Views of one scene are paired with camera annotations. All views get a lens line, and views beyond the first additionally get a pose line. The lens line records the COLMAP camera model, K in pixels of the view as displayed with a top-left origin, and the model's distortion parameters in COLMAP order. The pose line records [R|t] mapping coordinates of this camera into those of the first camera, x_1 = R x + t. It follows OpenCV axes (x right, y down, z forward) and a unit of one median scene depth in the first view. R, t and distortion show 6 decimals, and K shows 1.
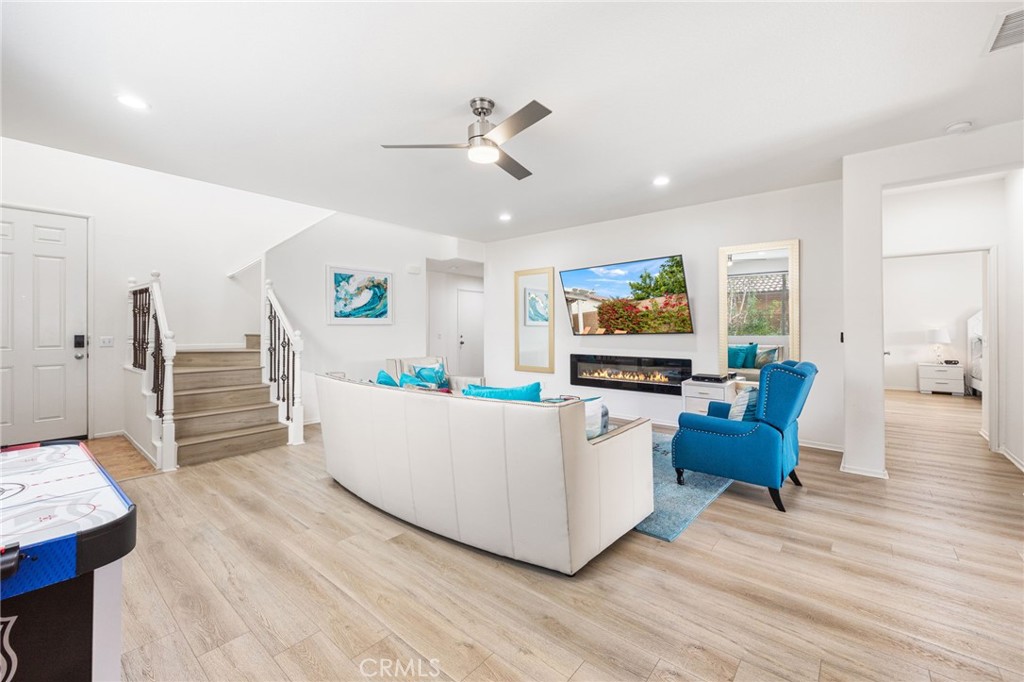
lens RADIAL K [[419.1, 0, 513.1], [0, 419.1, 330.6], [0, 0, 1]] dist [-0.001772, -0.000356]
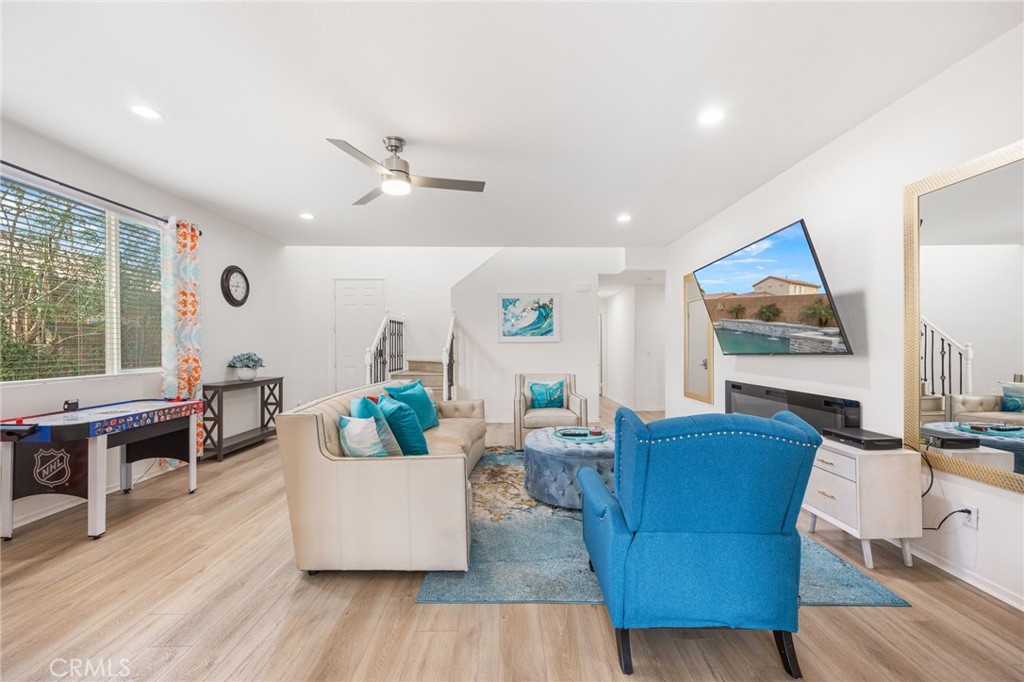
lens RADIAL K [[413.5, 0, 513.9], [0, 413.5, 348.9], [0, 0, 1]] dist [-0.001456, -0.000301]
pose [[0.650243, 0.004313, -0.759714, 0.458354], [-0.002404, 0.999991, 0.003620, -0.000327], [0.759722, -0.000528, 0.650247, 0.250618]]
